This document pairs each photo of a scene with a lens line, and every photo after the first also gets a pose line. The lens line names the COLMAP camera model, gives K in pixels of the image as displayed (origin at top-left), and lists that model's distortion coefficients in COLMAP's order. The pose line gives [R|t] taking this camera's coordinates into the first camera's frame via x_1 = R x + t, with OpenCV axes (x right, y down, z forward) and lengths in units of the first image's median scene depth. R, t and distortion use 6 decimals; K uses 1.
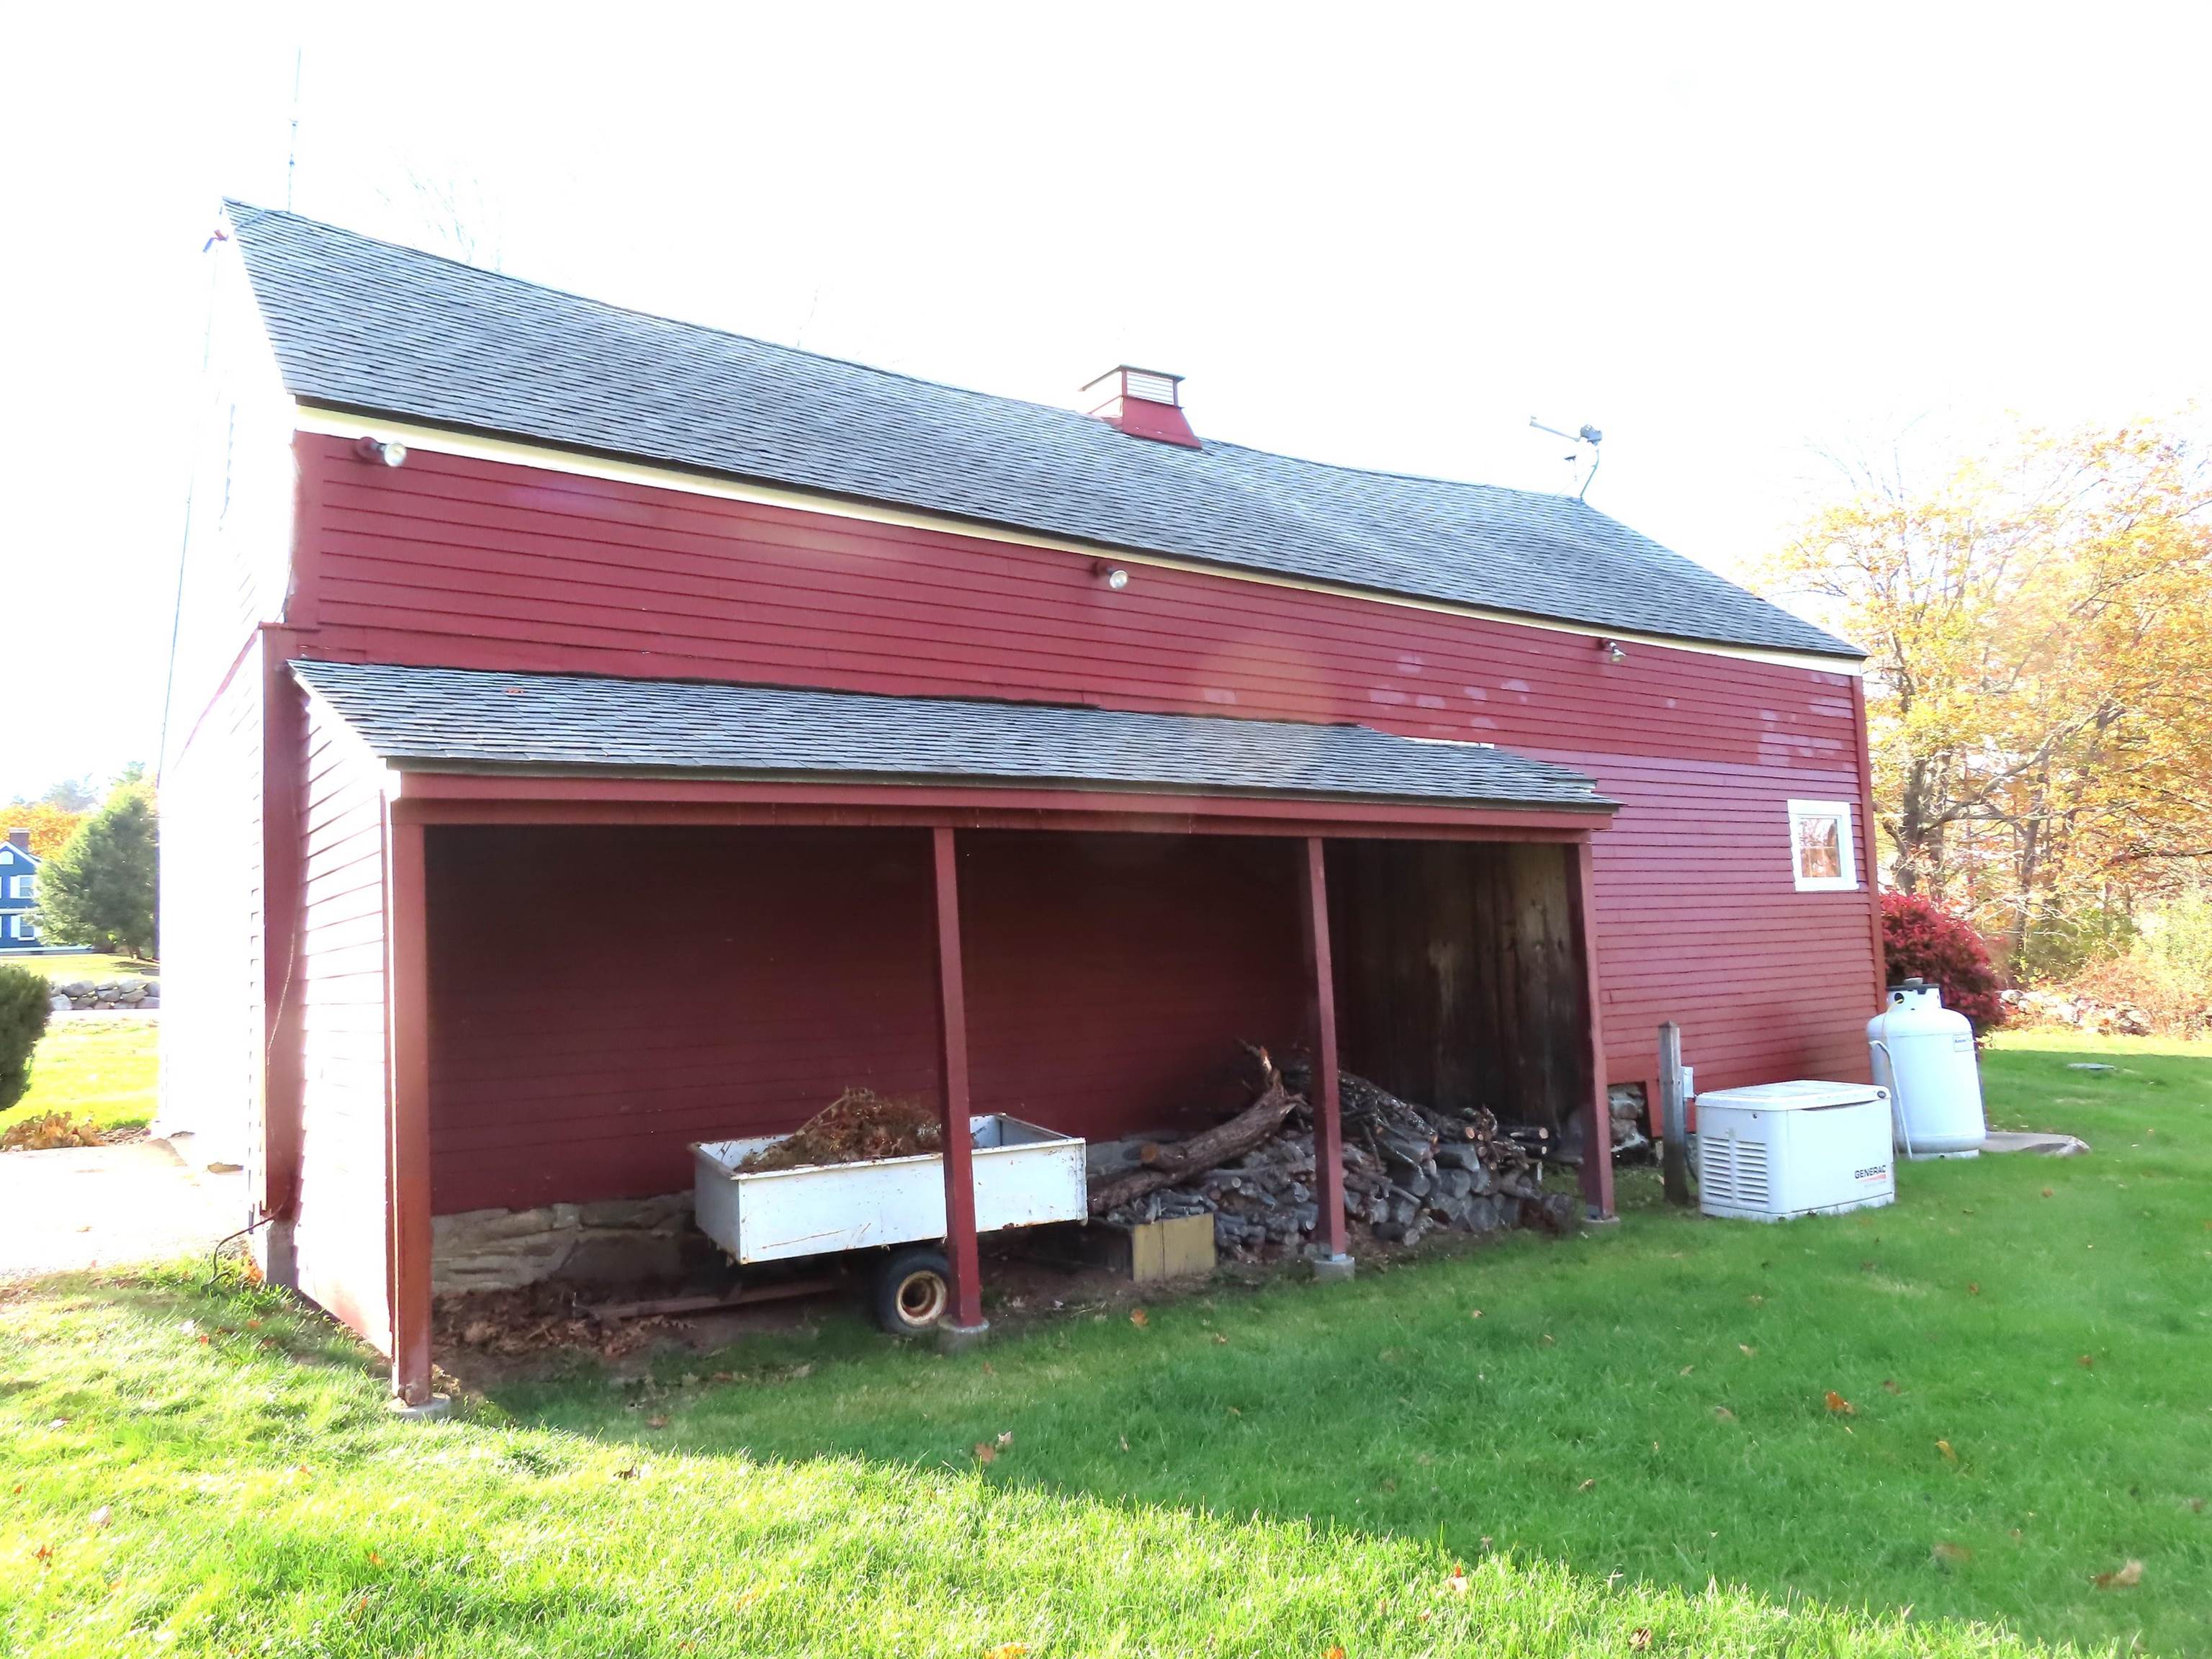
lens RADIAL K [[1594.0, 0, 1108.7], [0, 1594.0, 825.3], [0, 0, 1]] dist [-0.003866, 0.015654]
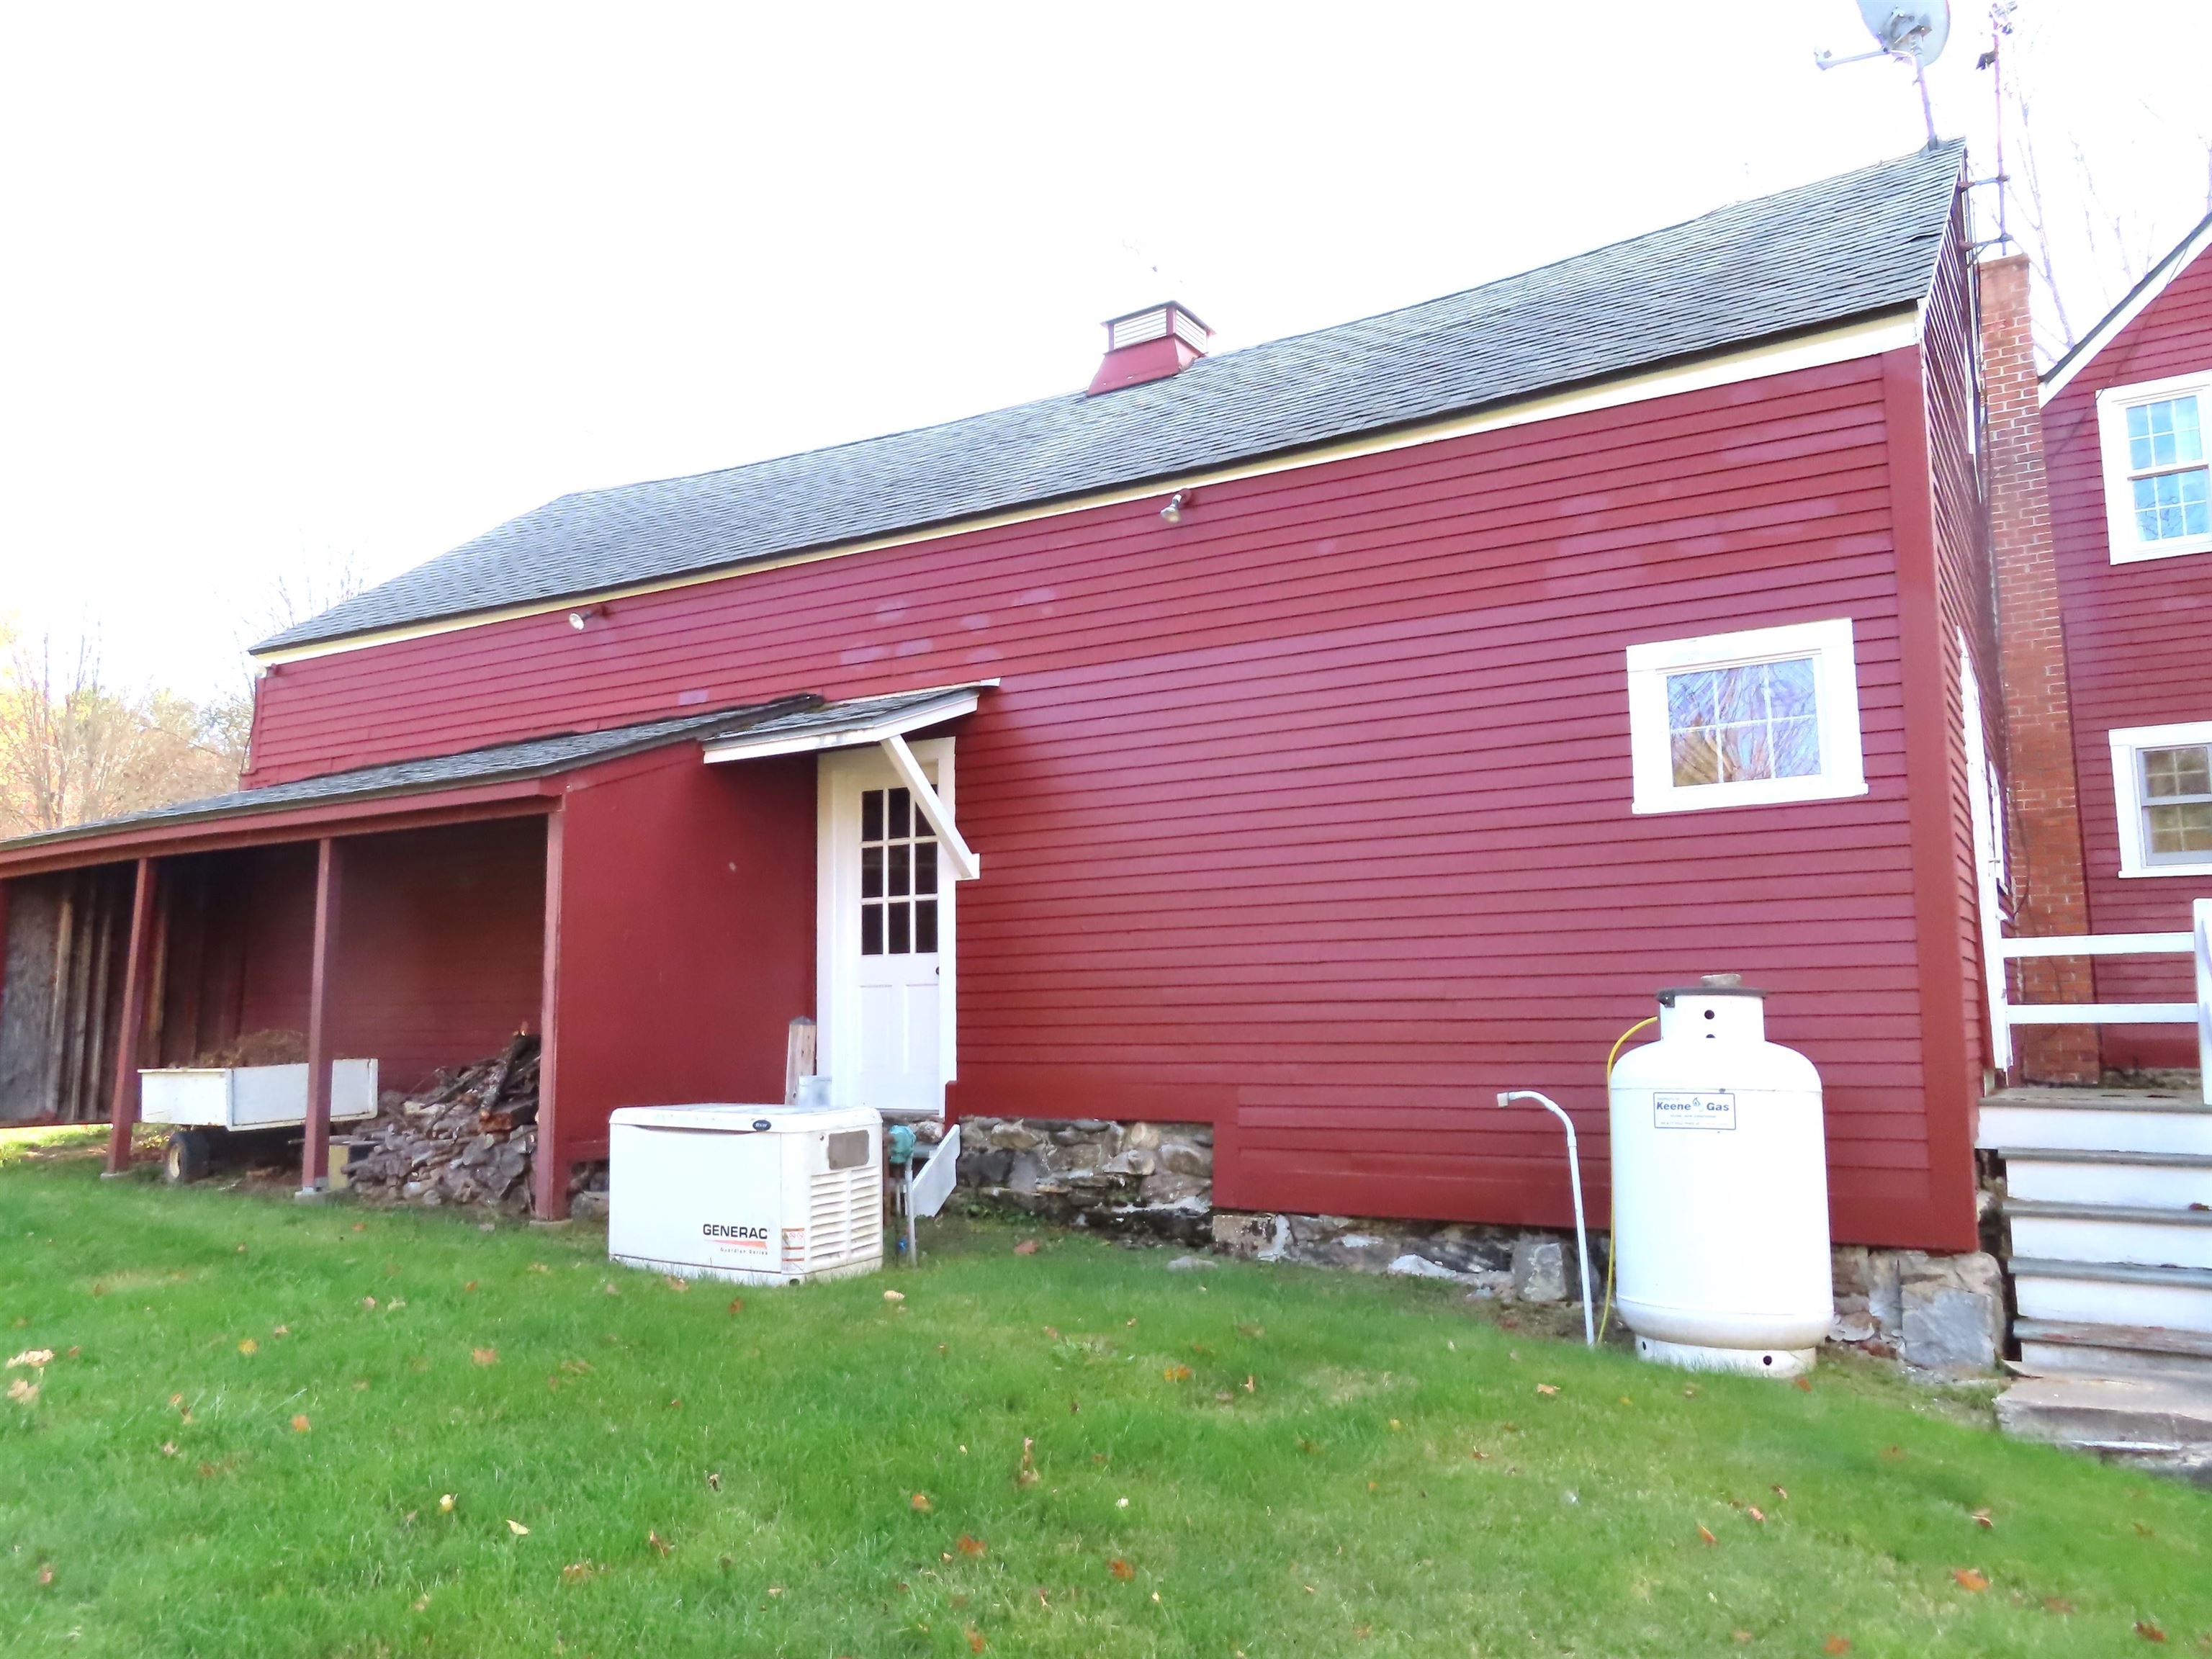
lens RADIAL K [[1594.0, 0, 1108.7], [0, 1594.0, 825.3], [0, 0, 1]] dist [-0.003866, 0.015654]
pose [[0.387196, -0.082598, -0.918290, 0.855600], [0.069204, 0.995773, -0.060387, 0.065153], [0.919397, -0.040168, 0.391275, 0.626263]]
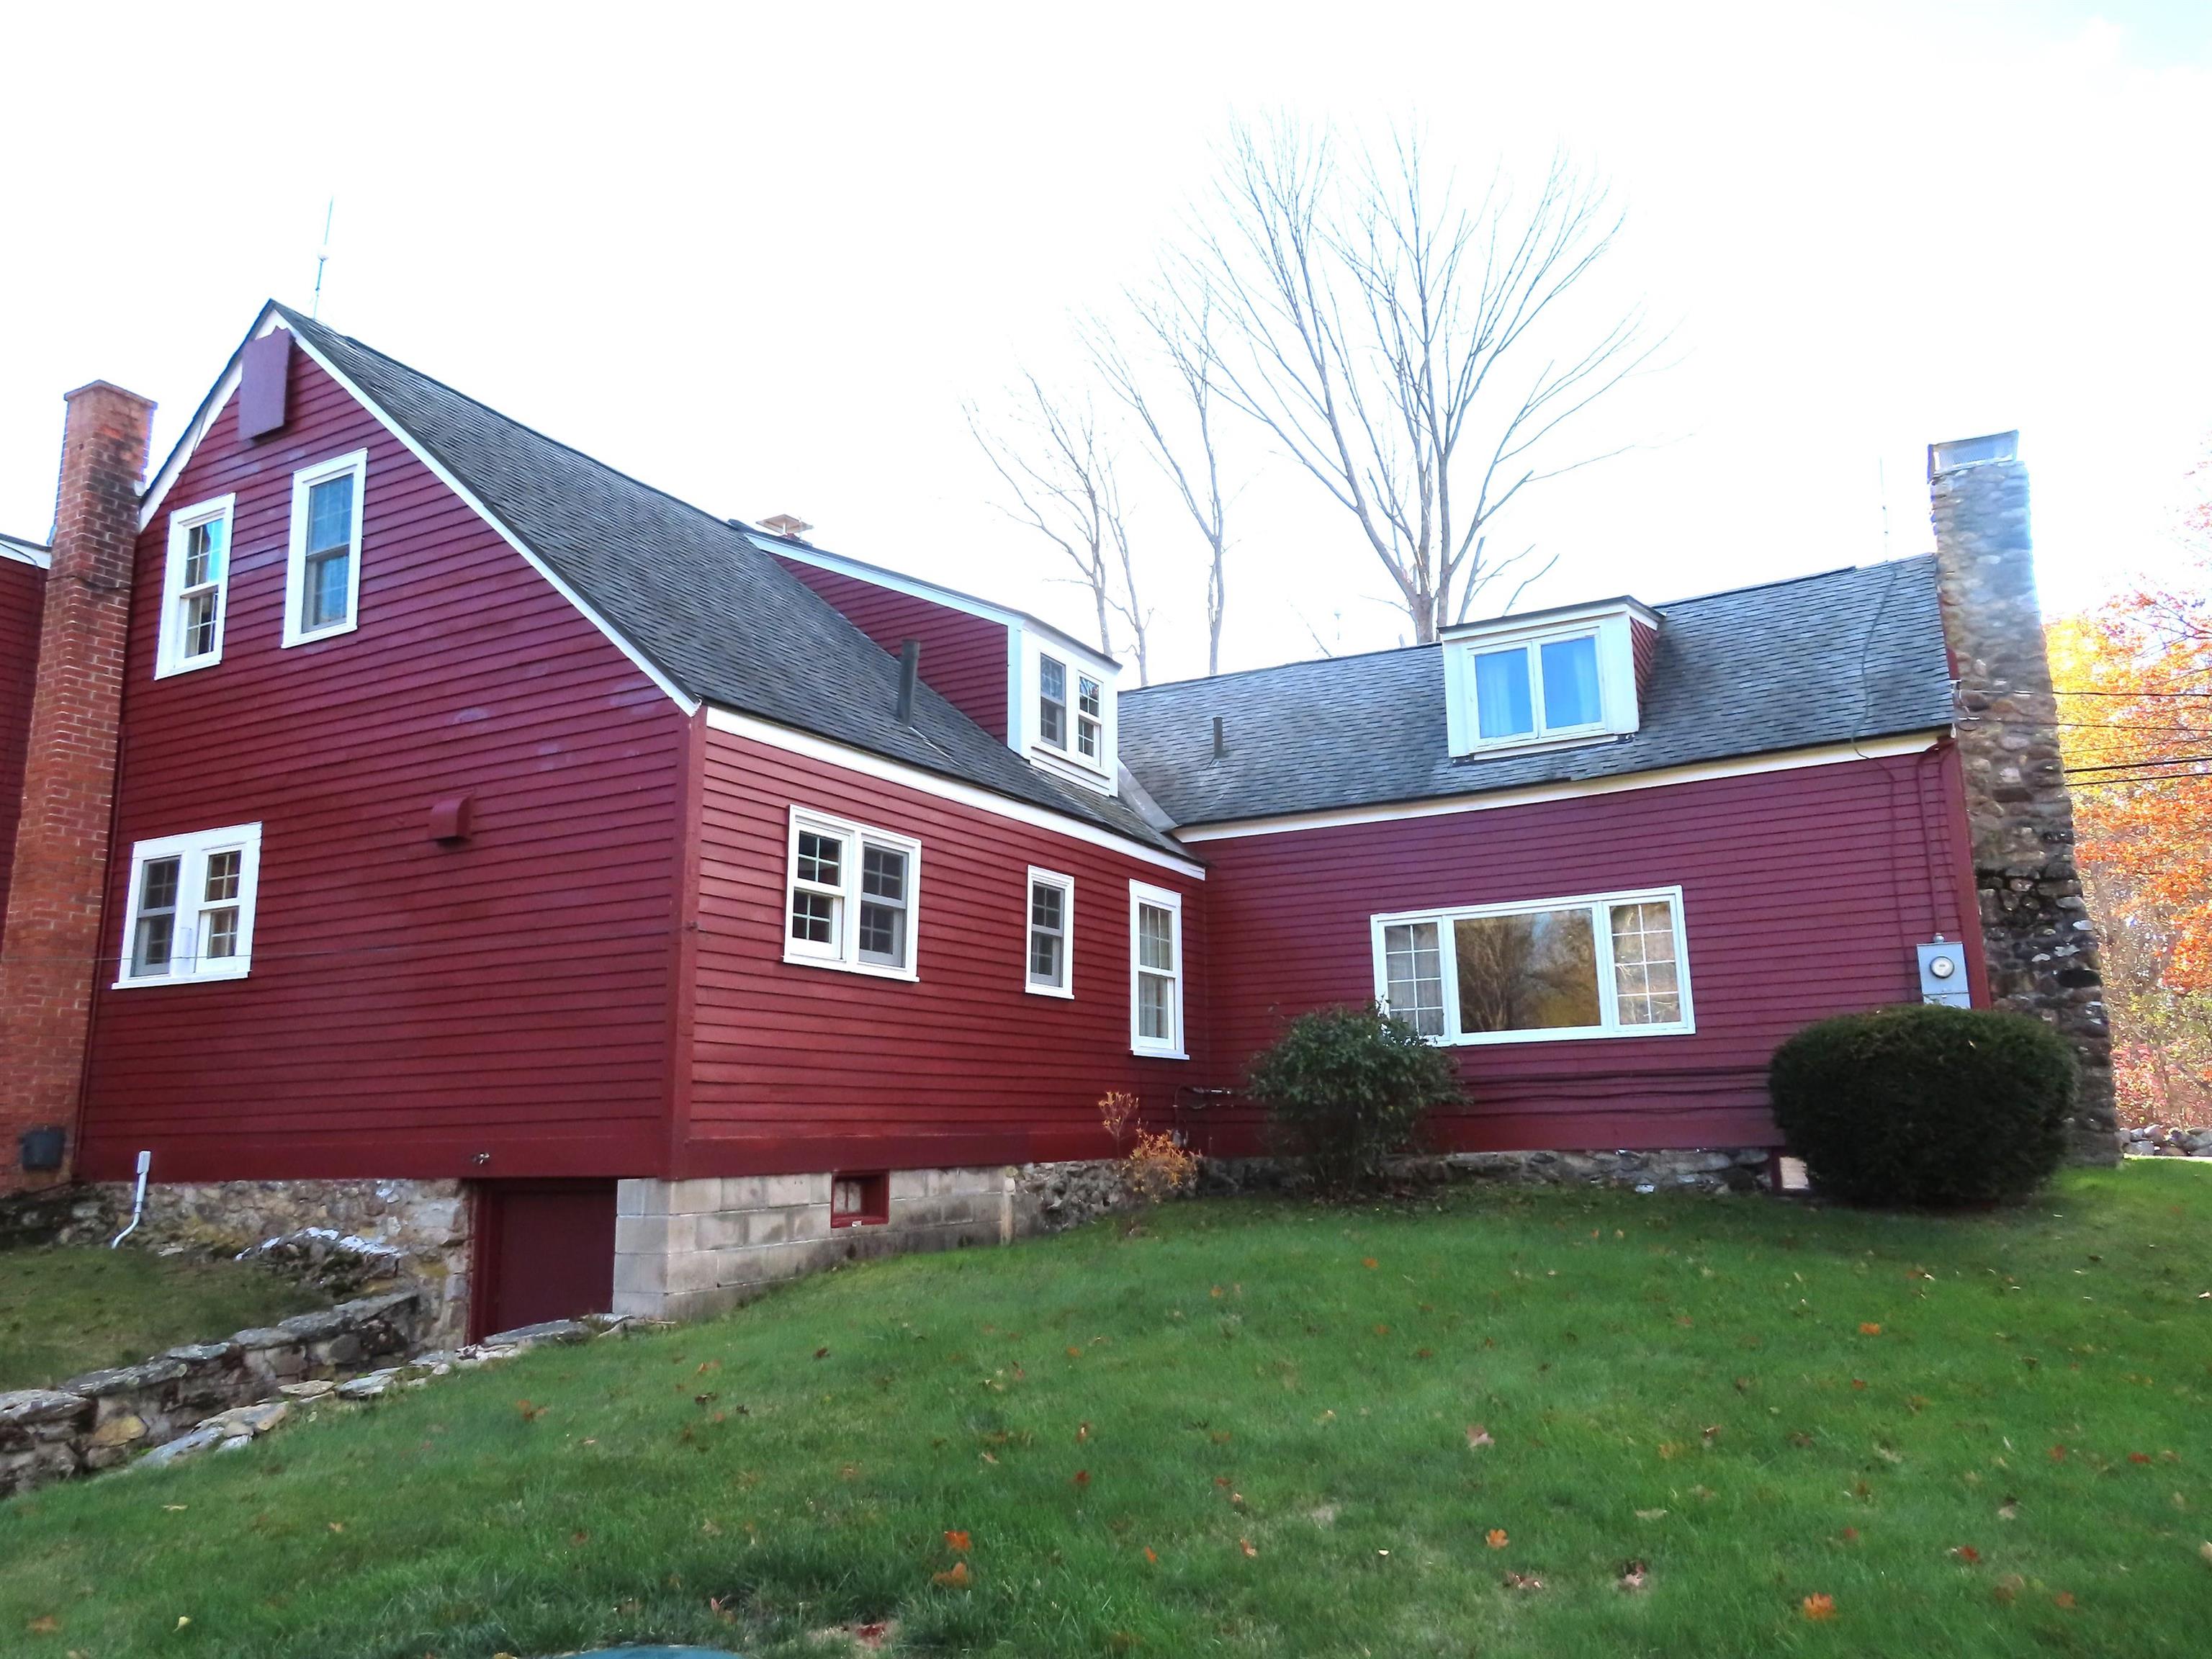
lens RADIAL K [[1585.1, 0, 1108.7], [0, 1585.1, 823.6], [0, 0, 1]] dist [-0.005402, 0.002833]
pose [[0.428559, -0.149820, -0.891006, 1.257254], [0.073490, 0.988669, -0.130894, 0.137676], [0.900520, -0.009384, 0.434713, 1.523980]]
